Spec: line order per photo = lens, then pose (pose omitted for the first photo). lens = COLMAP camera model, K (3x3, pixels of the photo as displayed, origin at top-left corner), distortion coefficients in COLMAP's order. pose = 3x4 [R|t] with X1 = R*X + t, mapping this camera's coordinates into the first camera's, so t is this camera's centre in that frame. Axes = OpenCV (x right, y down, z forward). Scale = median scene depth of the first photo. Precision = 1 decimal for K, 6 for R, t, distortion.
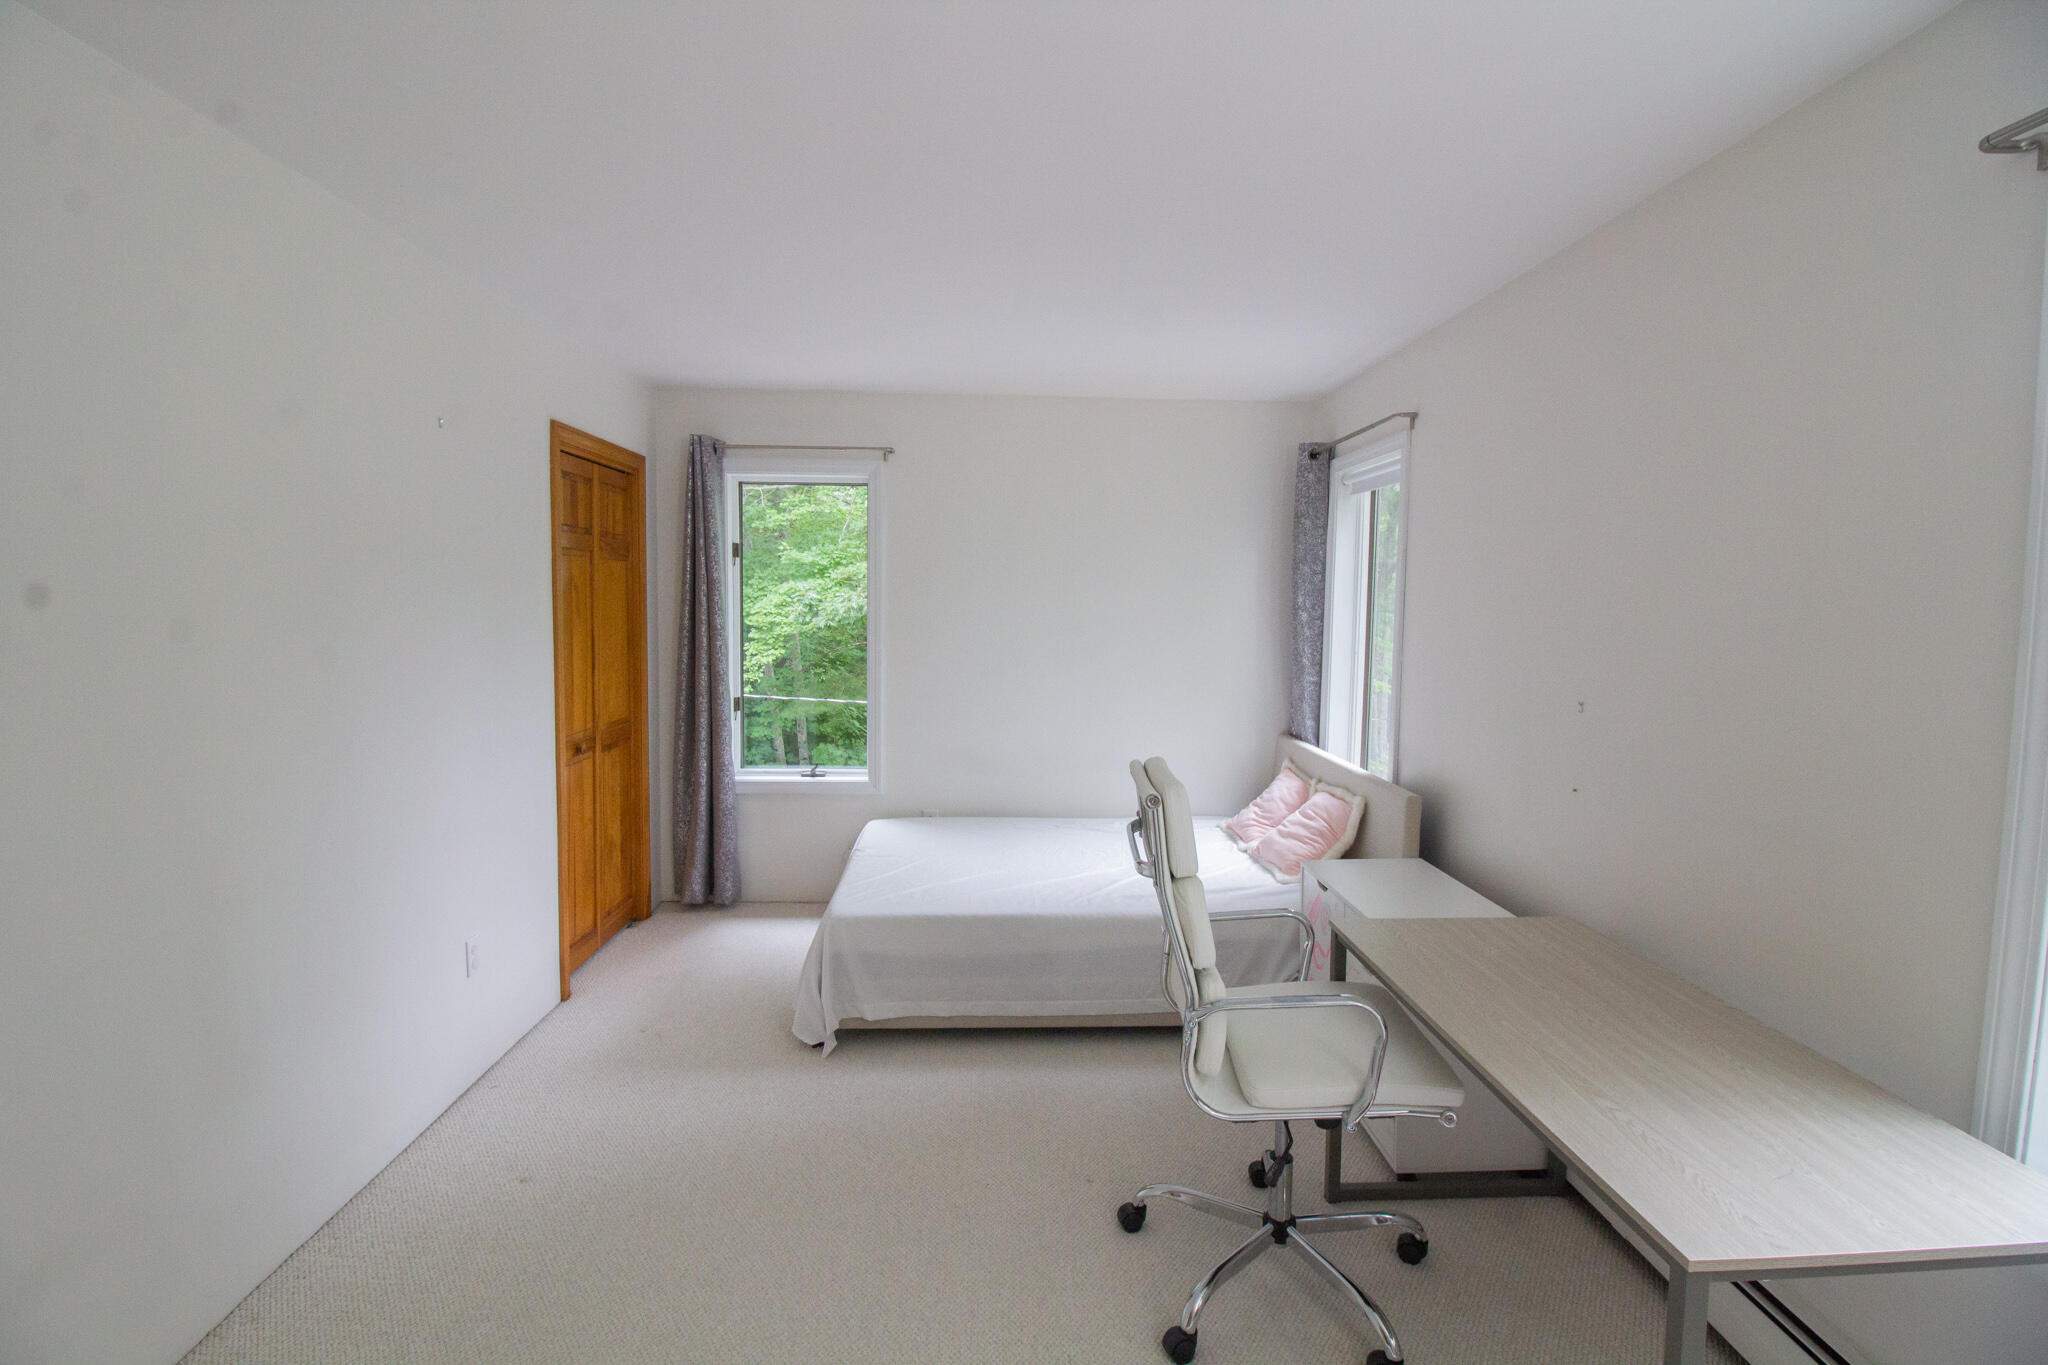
lens RADIAL K [[937.5, 0, 1019.6], [0, 937.5, 657.2], [0, 0, 1]] dist [0.001054, -0.013199]
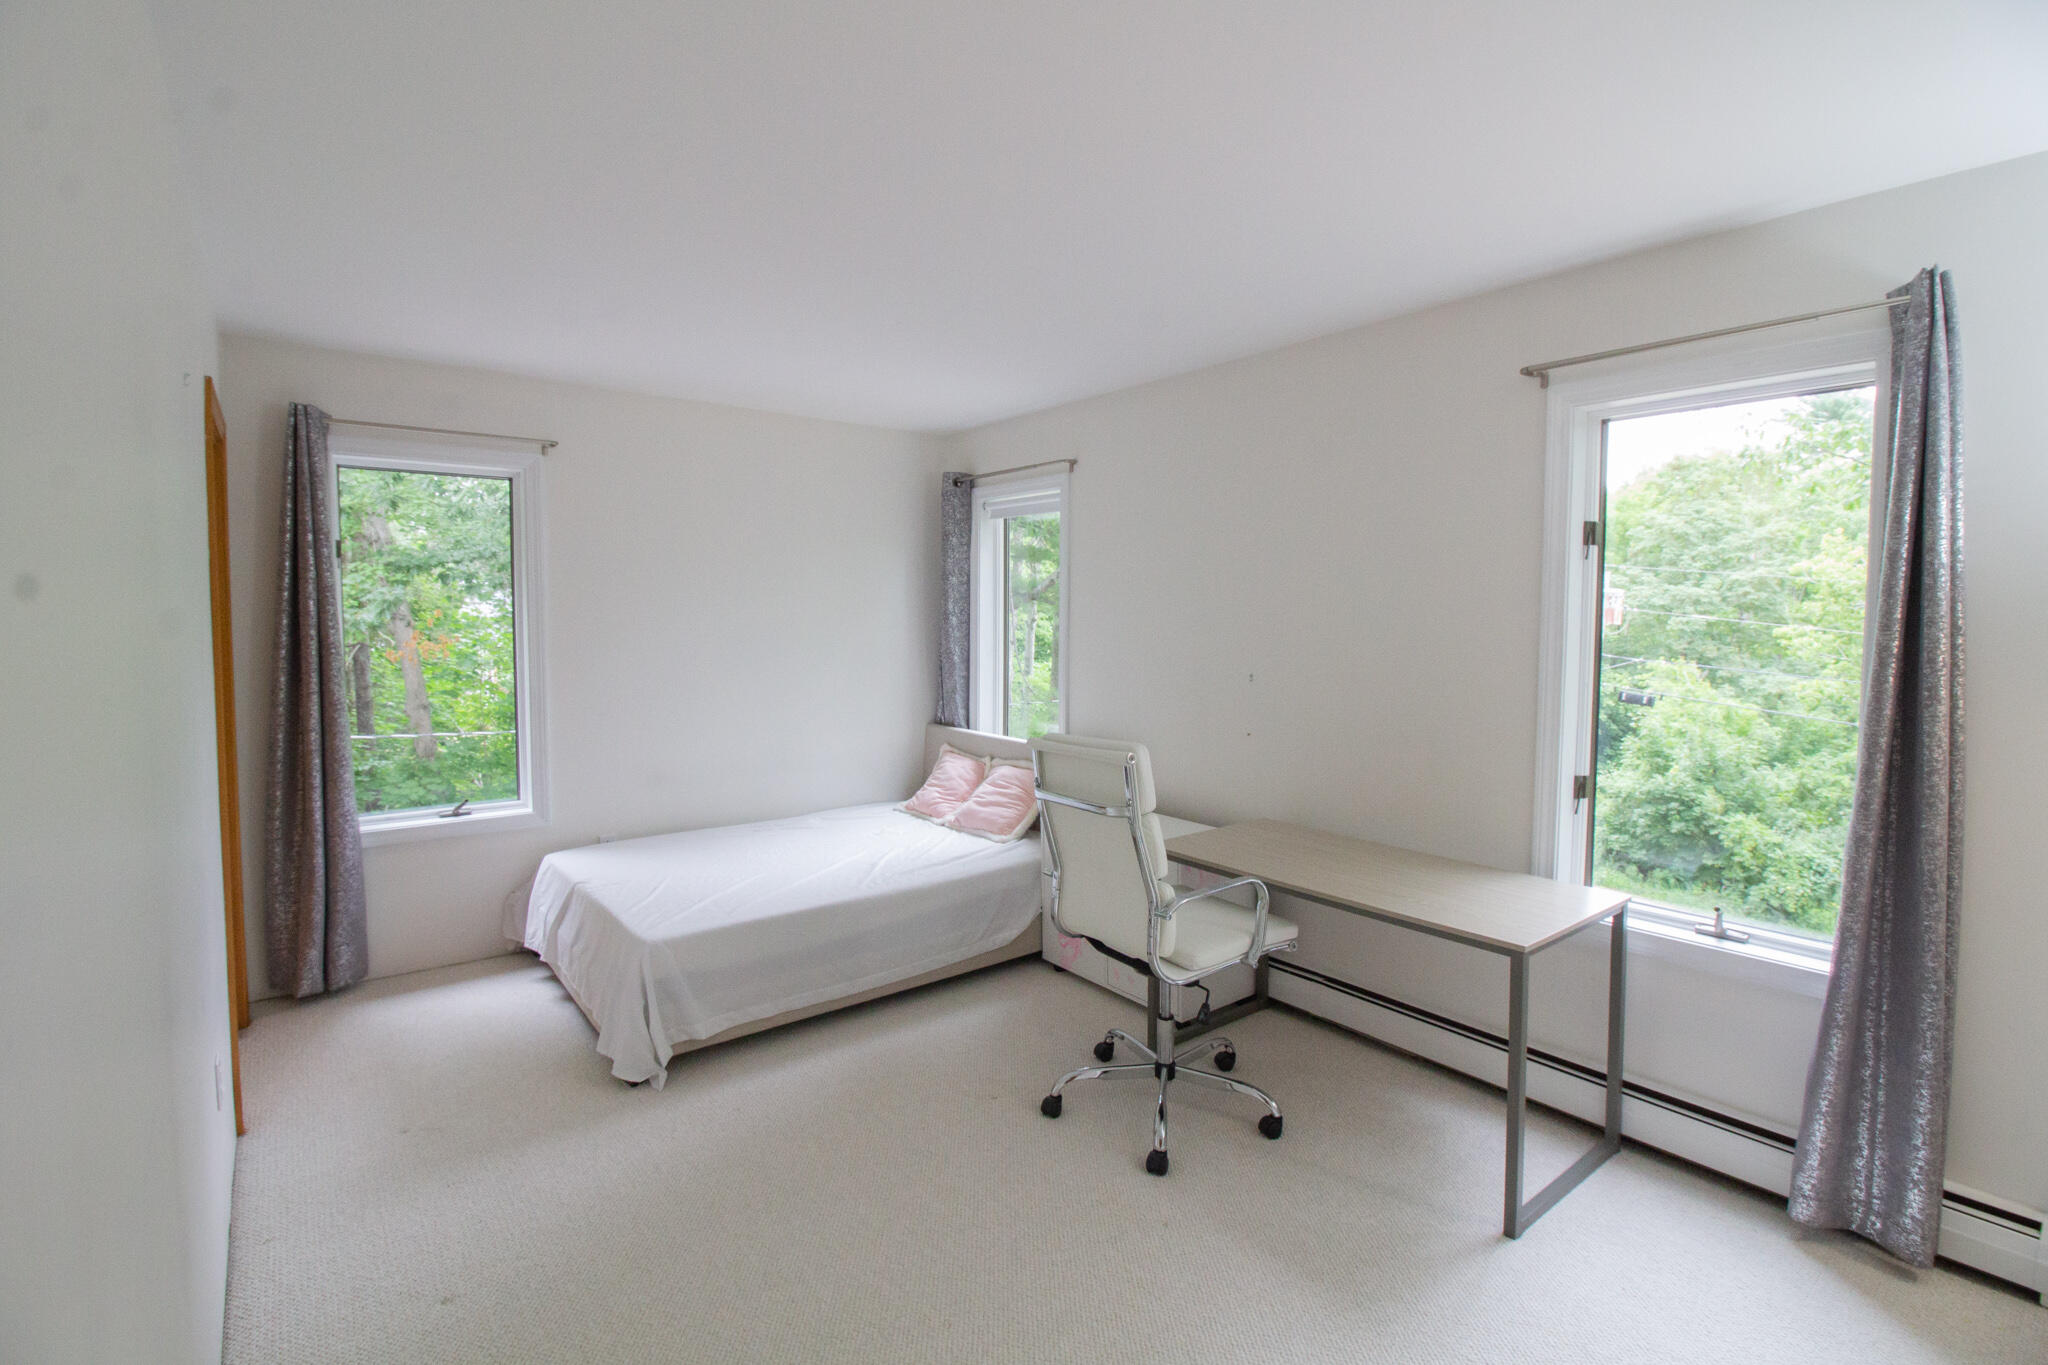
lens RADIAL K [[937.5, 0, 1019.6], [0, 937.5, 657.2], [0, 0, 1]] dist [0.001054, -0.013199]
pose [[0.812349, -0.036993, 0.581997, -0.315036], [0.041371, 0.999127, 0.005762, -0.001214], [-0.581702, 0.019397, 0.813171, 0.004874]]
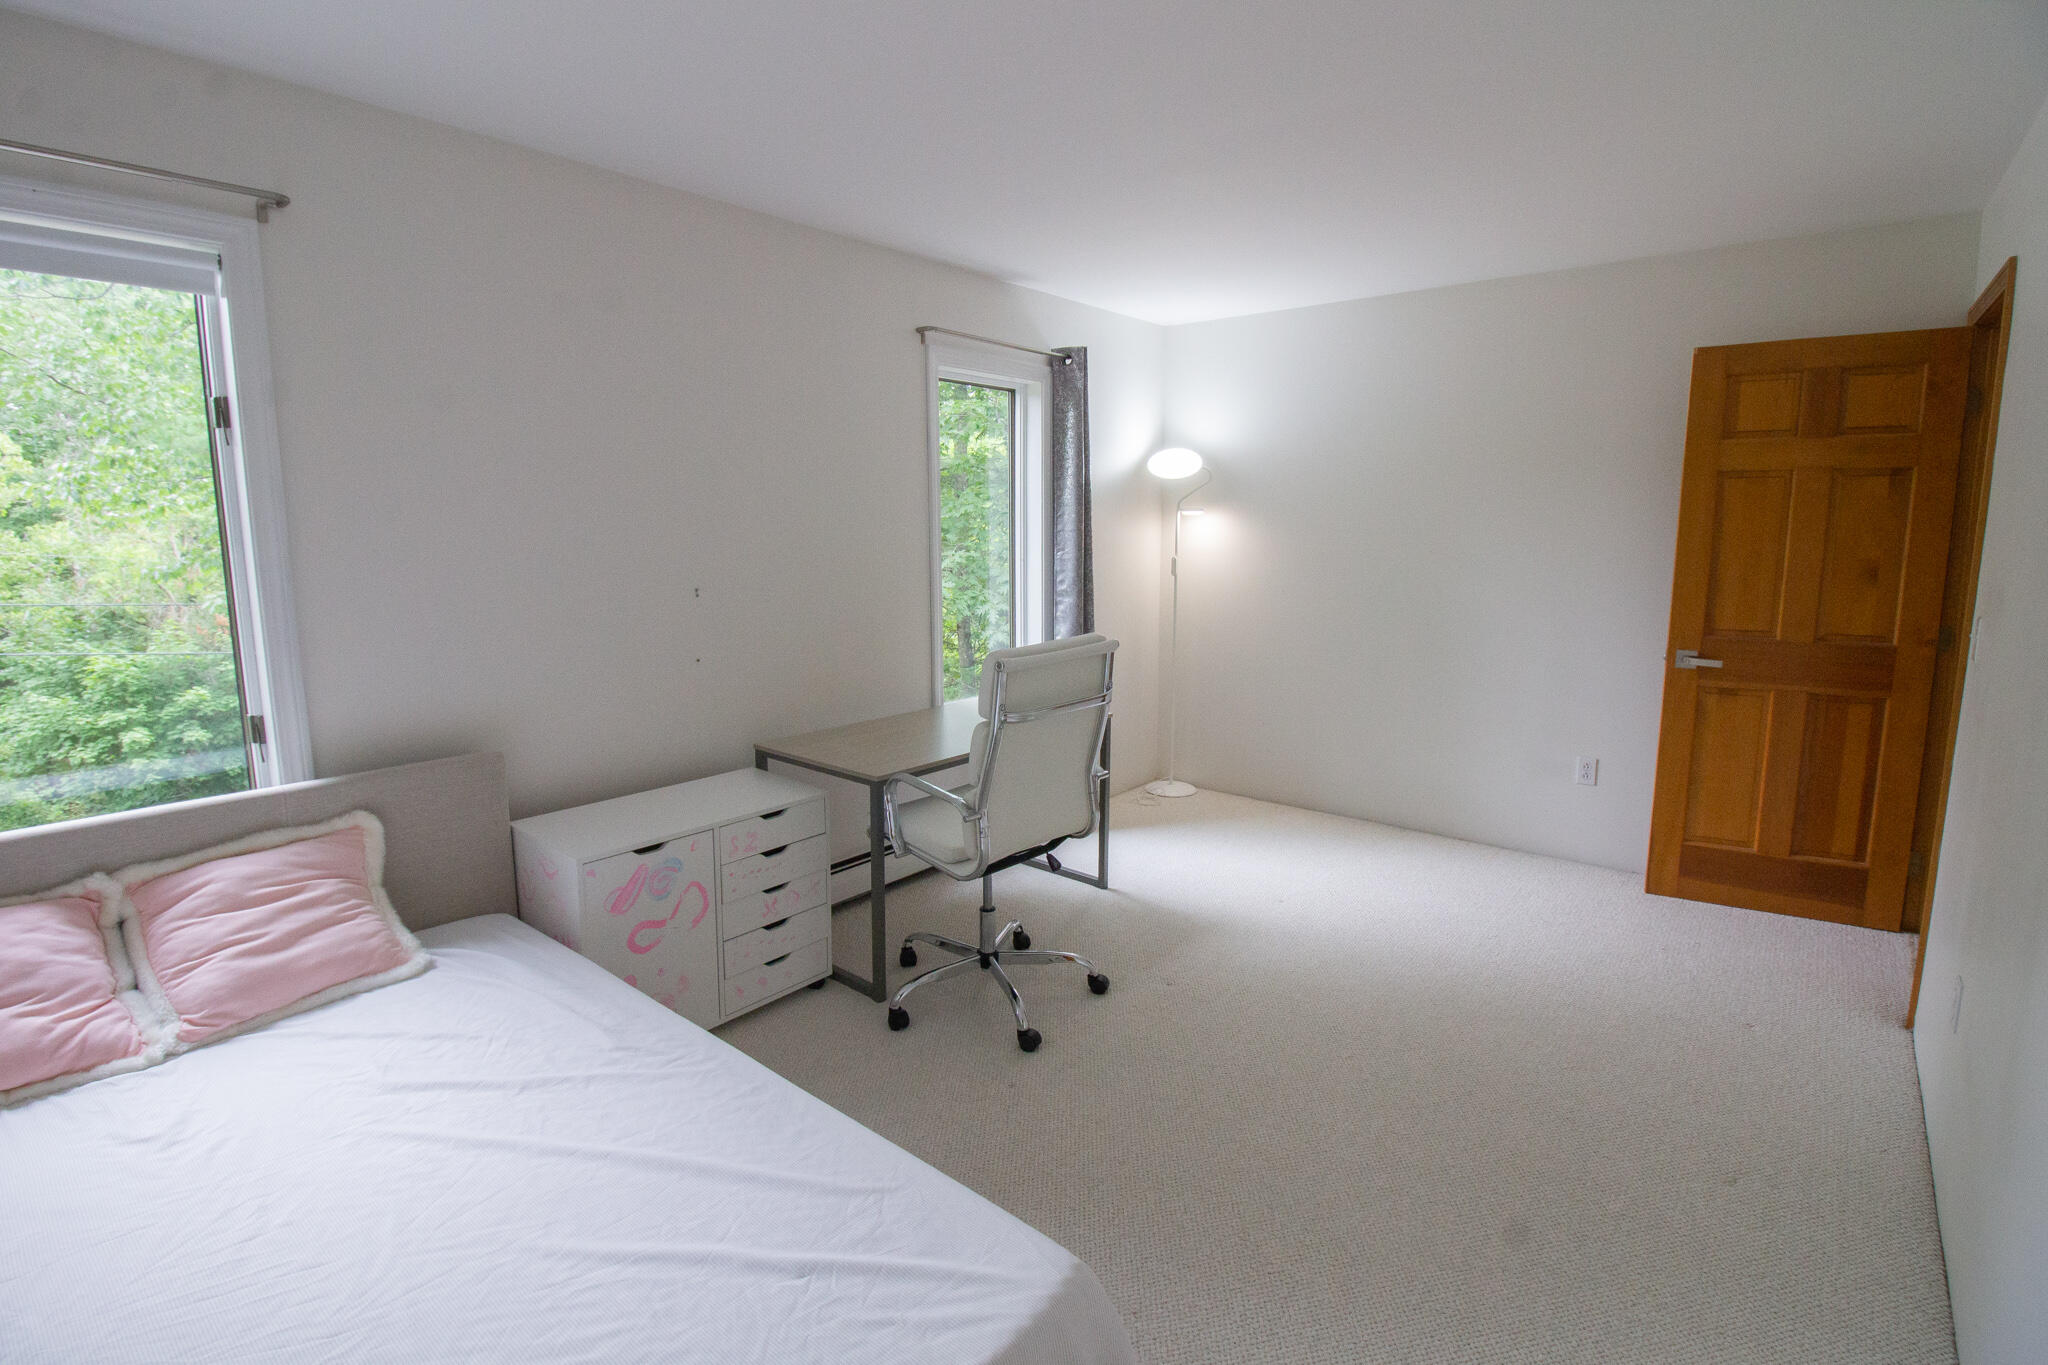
lens RADIAL K [[937.5, 0, 1019.6], [0, 937.5, 657.2], [0, 0, 1]] dist [0.001054, -0.013199]
pose [[-0.729133, -0.104620, 0.676328, -0.312122], [0.037840, 0.980572, 0.192477, -0.048313], [-0.683325, 0.165933, -0.711008, 0.917894]]
